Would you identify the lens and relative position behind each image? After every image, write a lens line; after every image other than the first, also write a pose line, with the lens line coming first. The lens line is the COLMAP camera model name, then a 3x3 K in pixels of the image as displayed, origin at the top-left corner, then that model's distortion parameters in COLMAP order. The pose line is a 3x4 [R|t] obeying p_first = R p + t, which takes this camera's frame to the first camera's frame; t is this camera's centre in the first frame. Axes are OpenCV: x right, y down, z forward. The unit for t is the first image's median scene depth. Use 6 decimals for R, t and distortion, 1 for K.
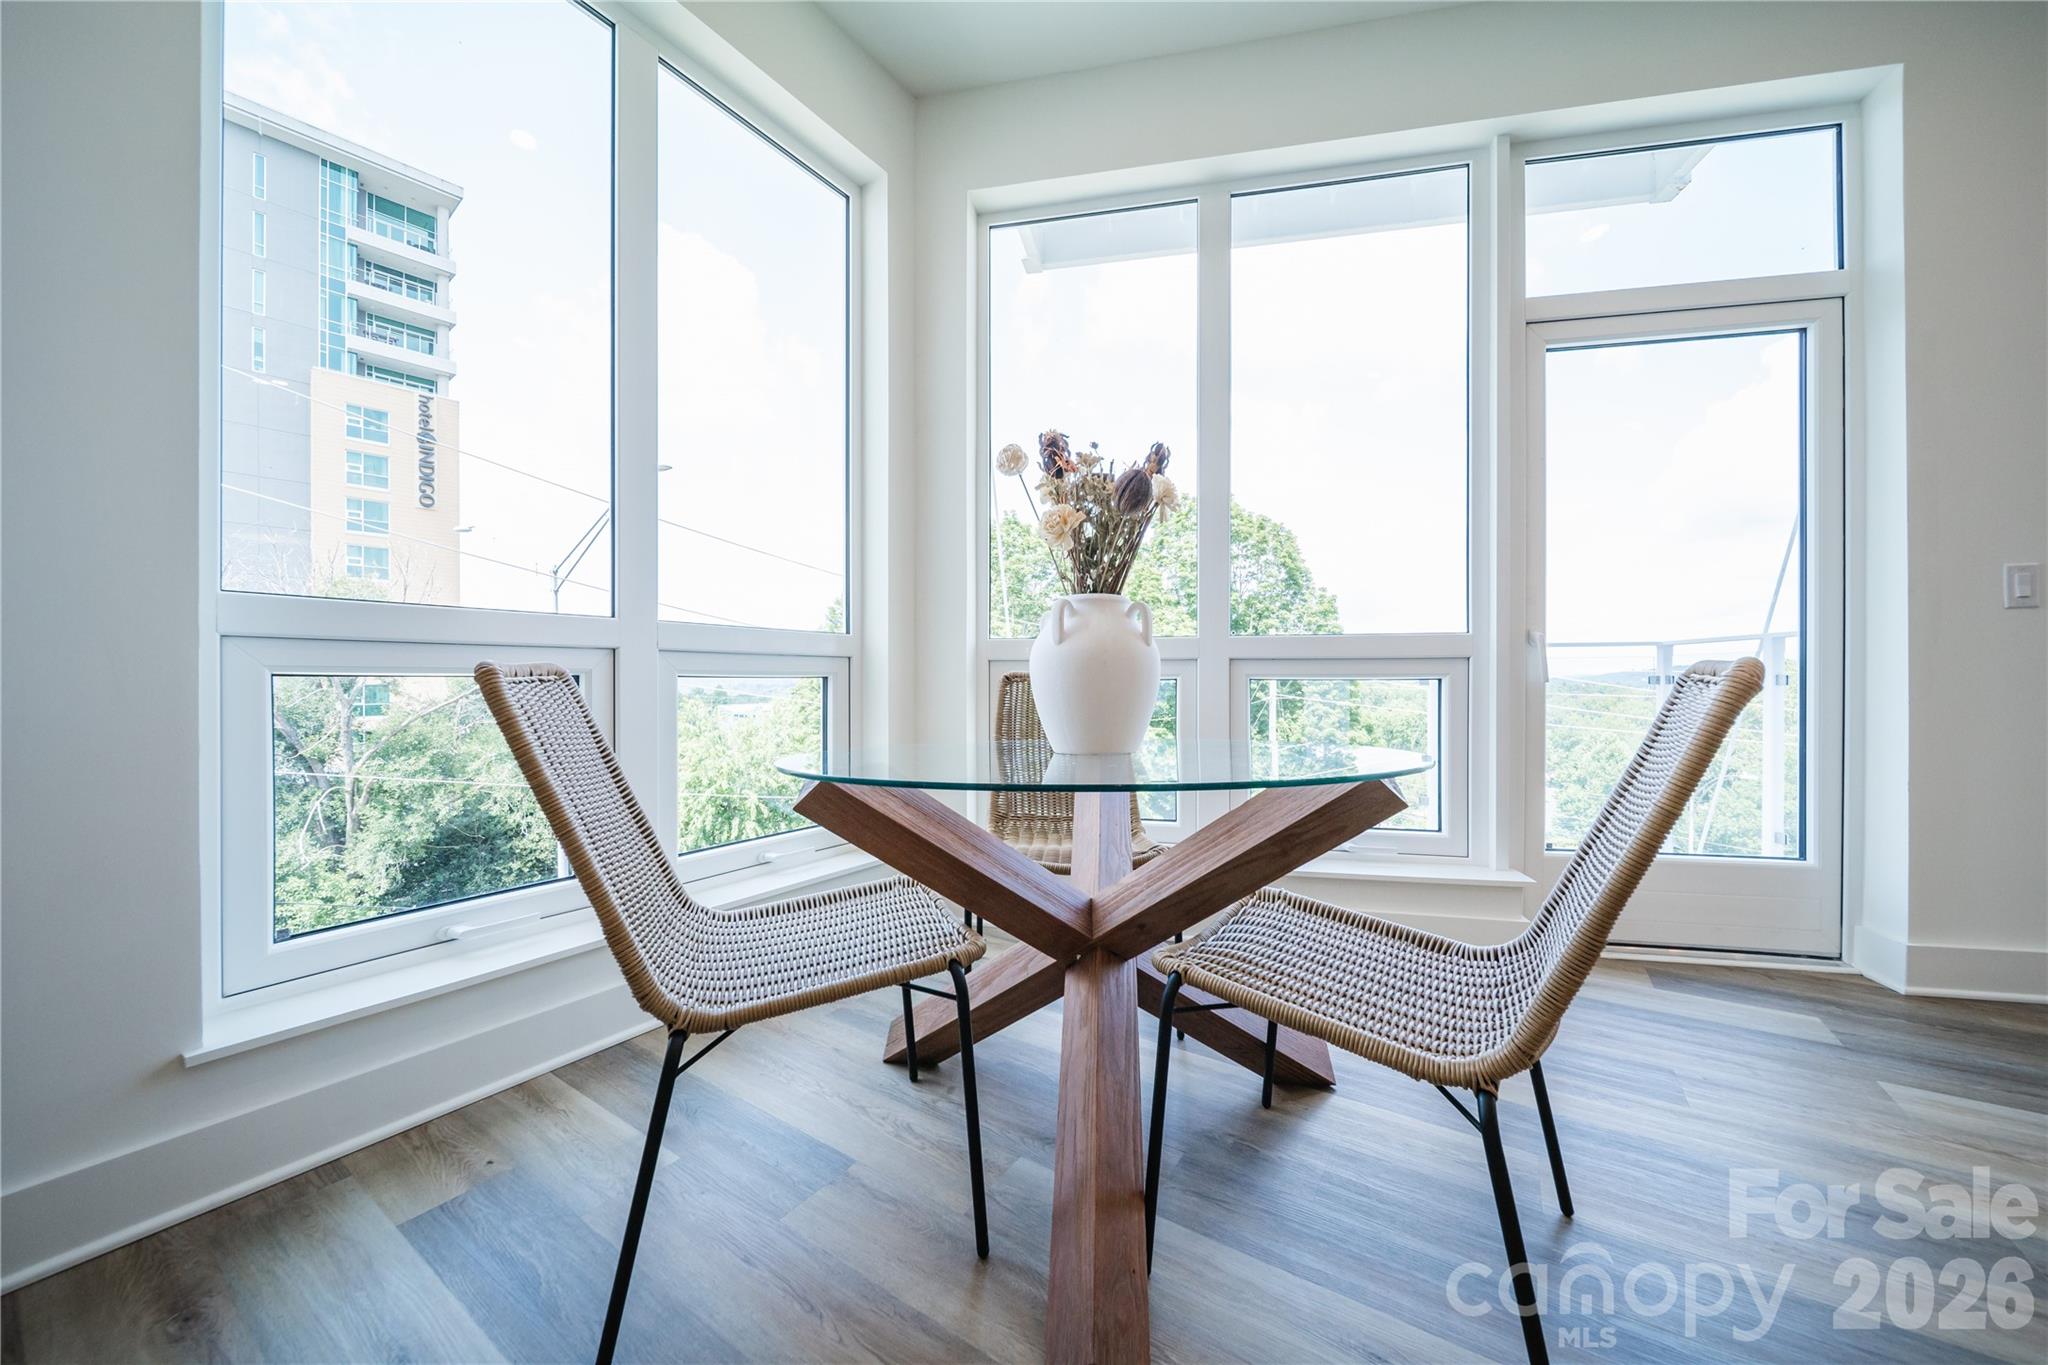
lens RADIAL K [[725.8, 0, 1024.9], [0, 725.8, 685.7], [0, 0, 1]] dist [-0.007361, 0.000147]
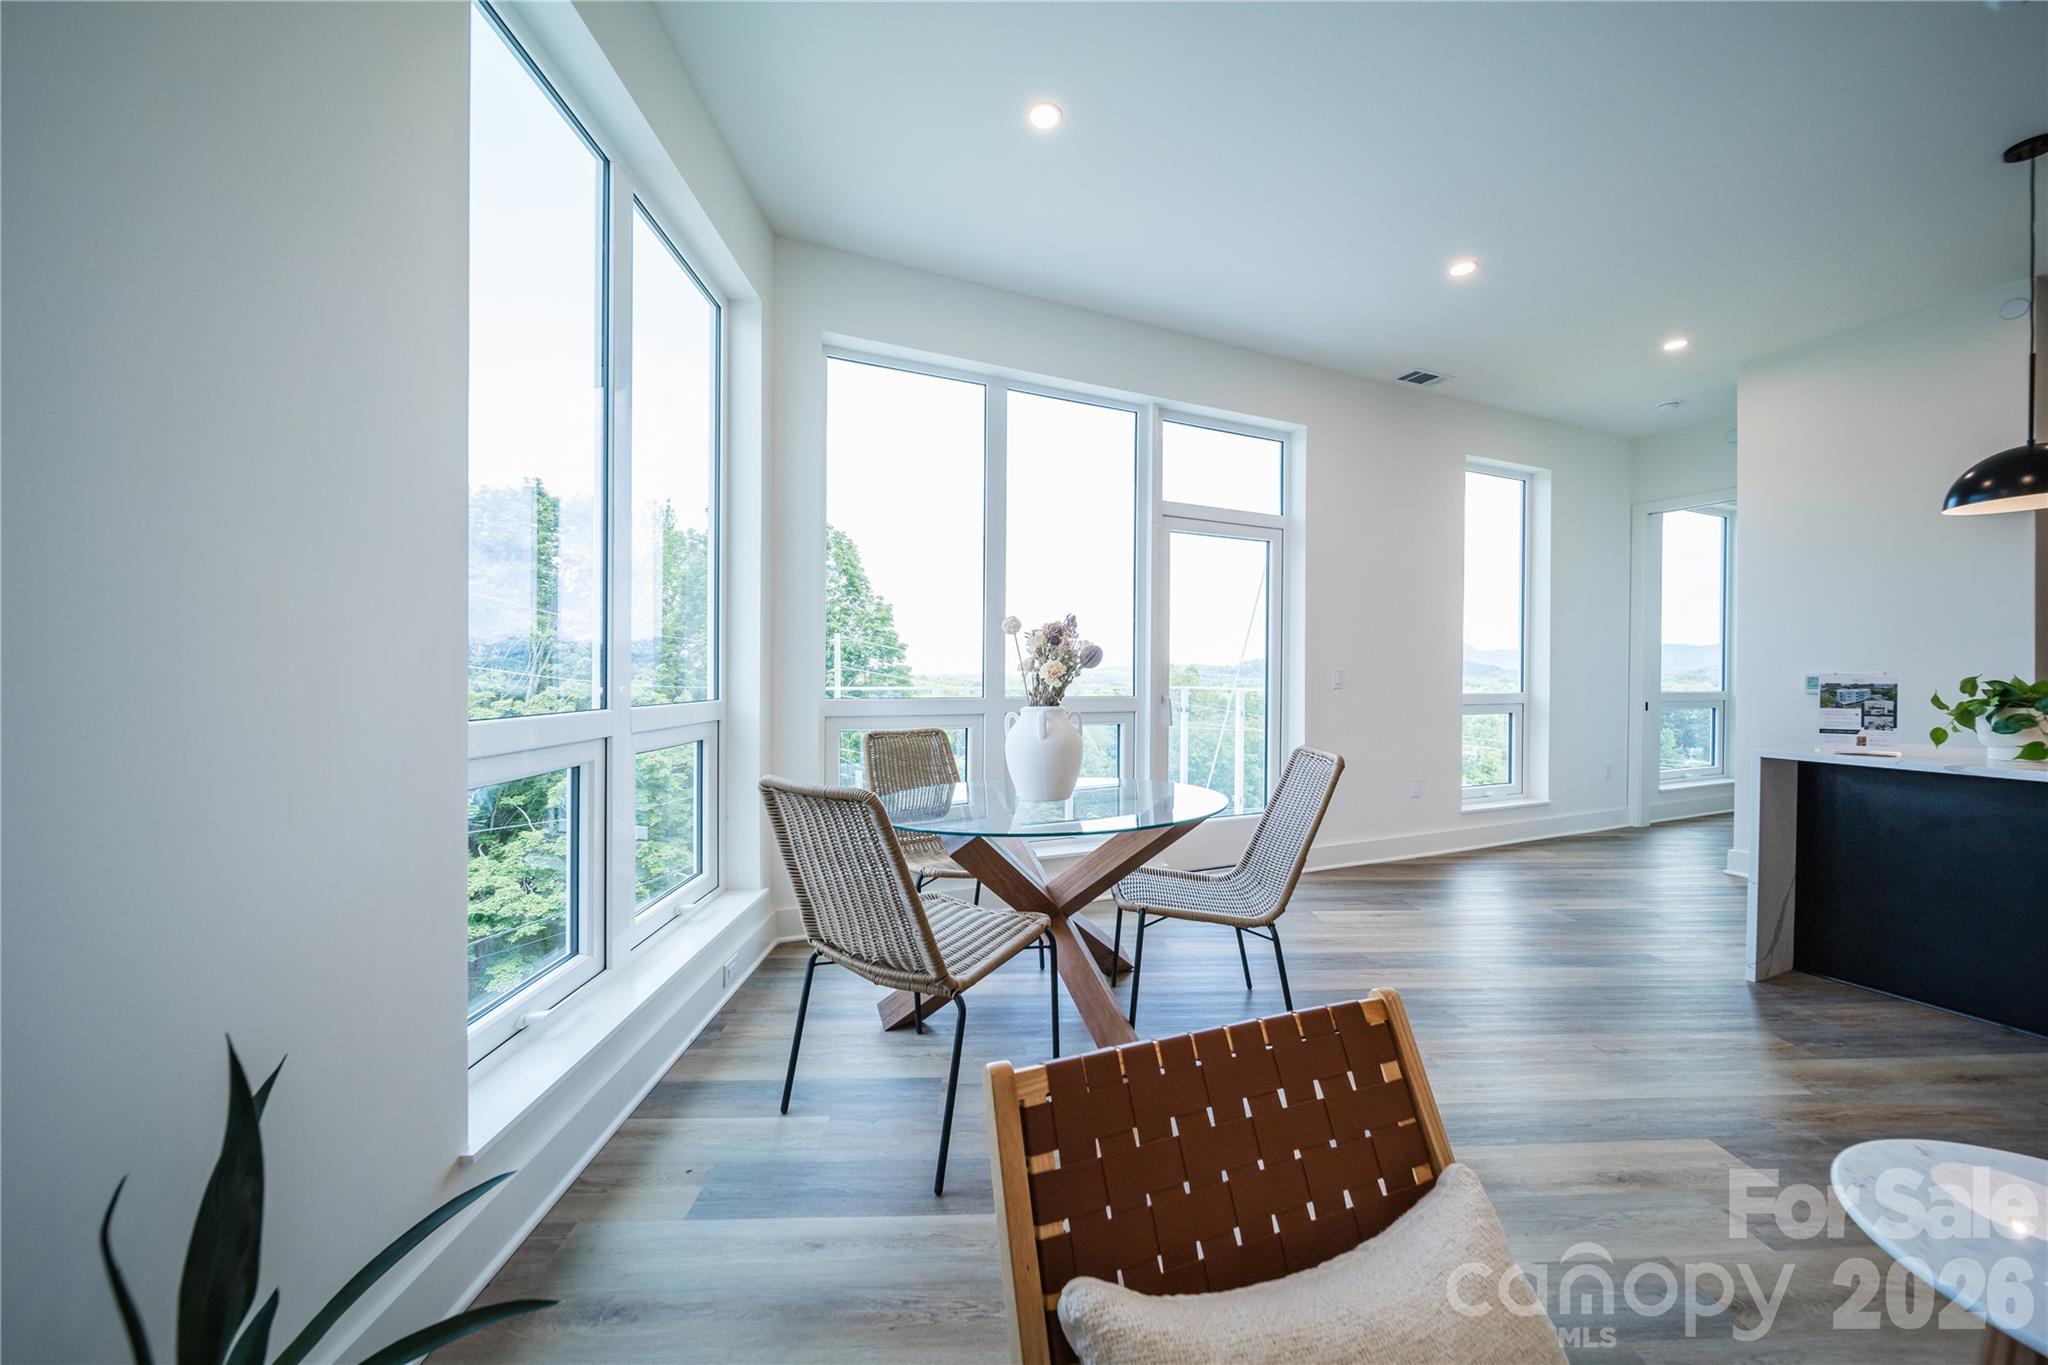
lens RADIAL K [[725.8, 0, 1024.9], [0, 725.8, 685.7], [0, 0, 1]] dist [-0.007361, 0.000147]
pose [[0.810550, -0.006101, 0.585638, -0.574141], [0.000440, 0.999952, 0.009808, -0.116629], [-0.585669, -0.007692, 0.810514, -0.199371]]
